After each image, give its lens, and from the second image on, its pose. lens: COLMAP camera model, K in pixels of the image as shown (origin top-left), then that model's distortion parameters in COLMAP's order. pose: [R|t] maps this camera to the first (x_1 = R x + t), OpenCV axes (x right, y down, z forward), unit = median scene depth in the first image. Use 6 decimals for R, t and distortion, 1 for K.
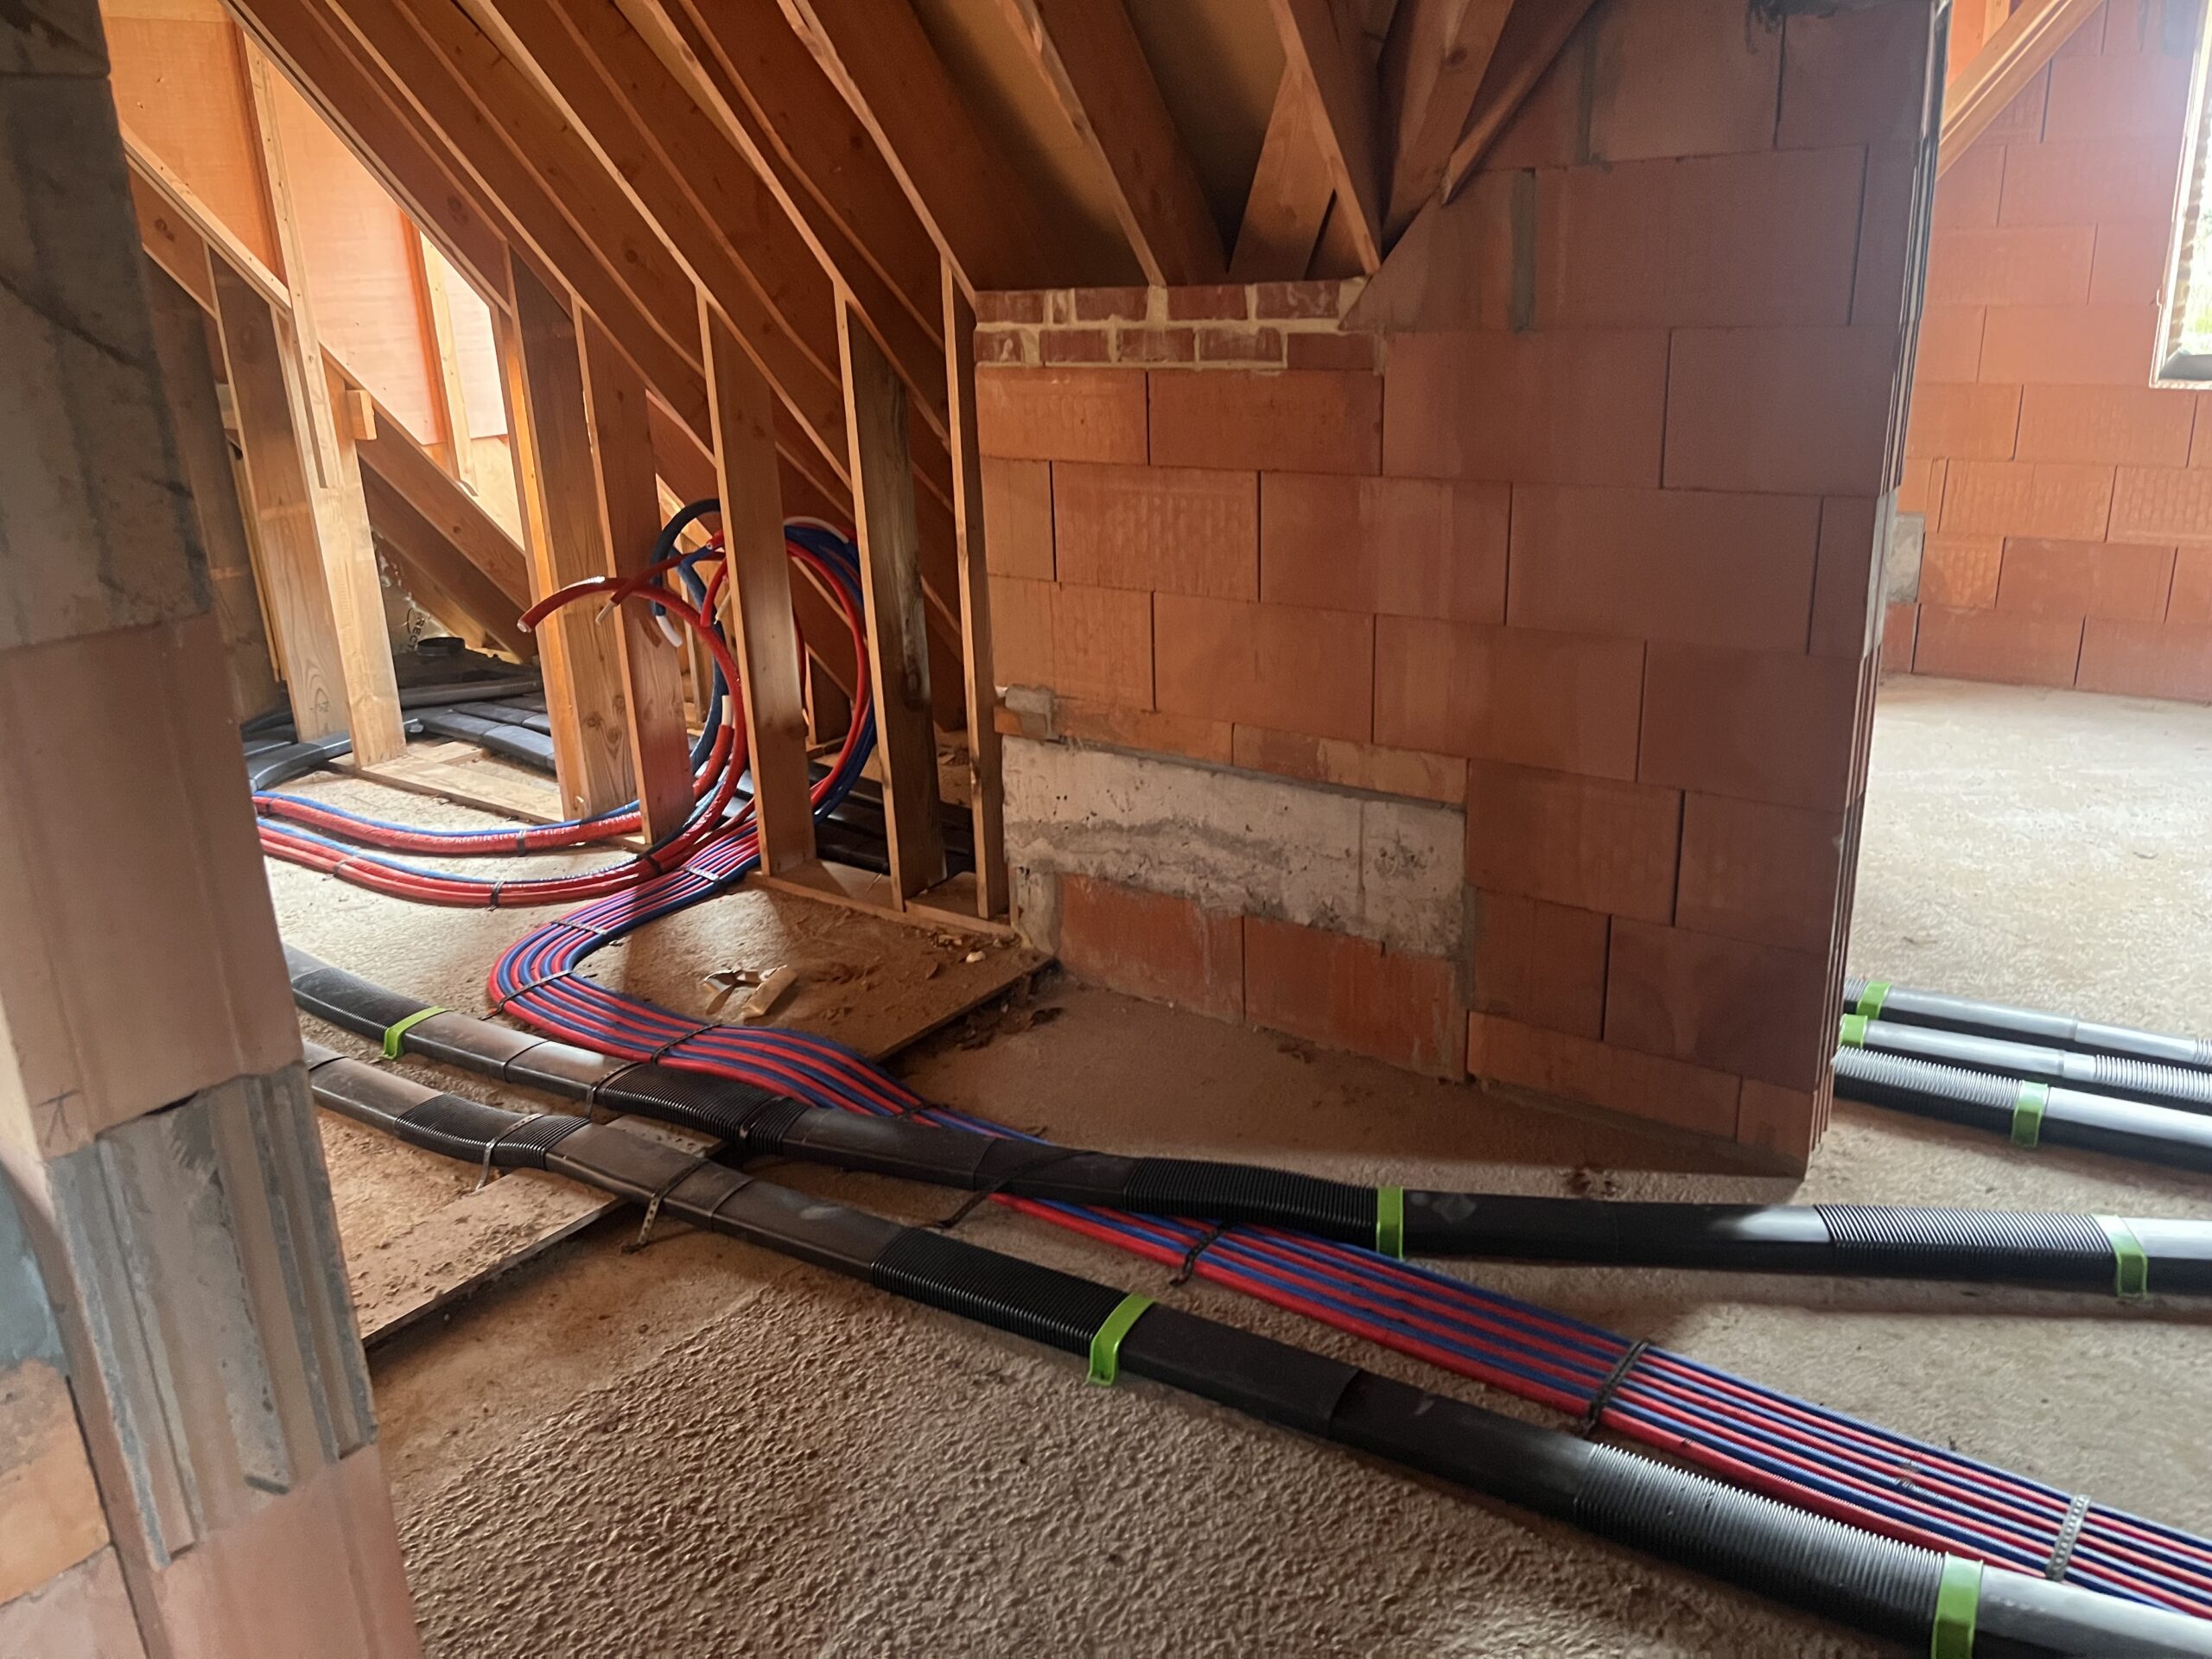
lens RADIAL K [[1675.7, 0, 1104.3], [0, 1675.7, 833.4], [0, 0, 1]] dist [0.048158, -0.072621]
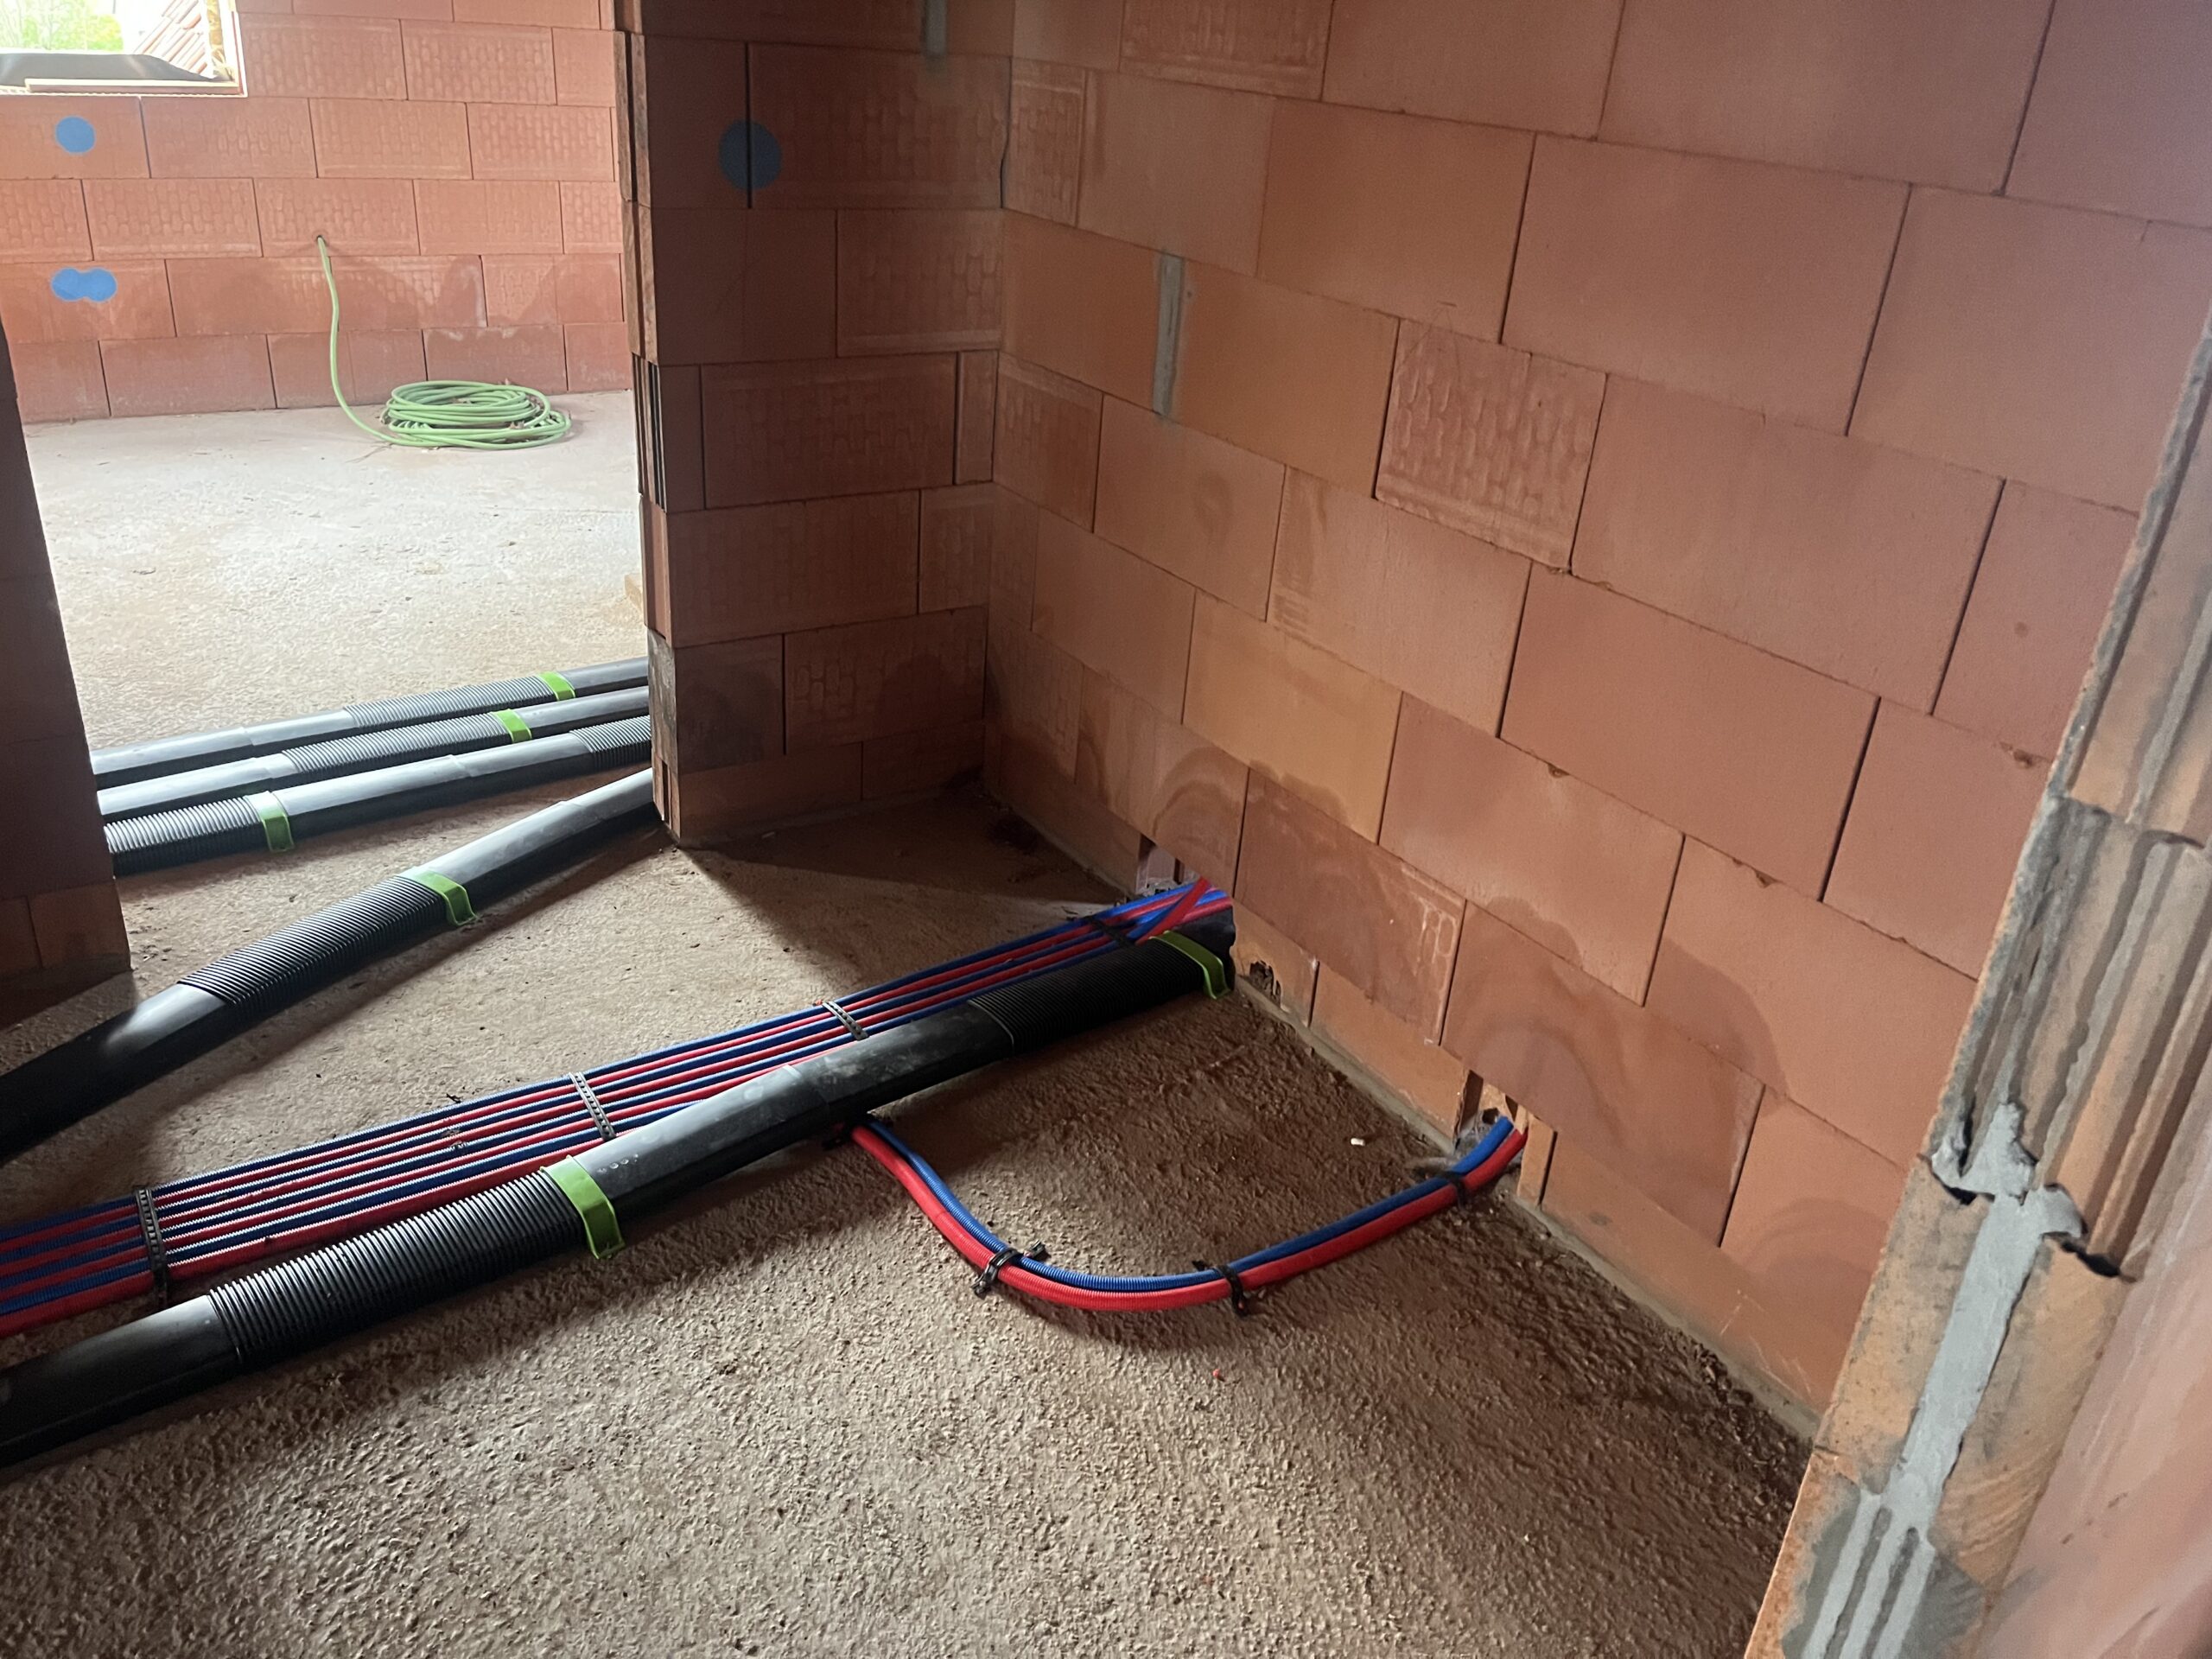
lens RADIAL K [[1675.7, 0, 1103.9], [0, 1675.7, 819.3], [0, 0, 1]] dist [0.048158, -0.072621]
pose [[0.320393, -0.359609, 0.876373, -0.245583], [0.223742, 0.927694, 0.298870, -0.038191], [-0.920482, 0.100326, 0.377687, 0.171429]]
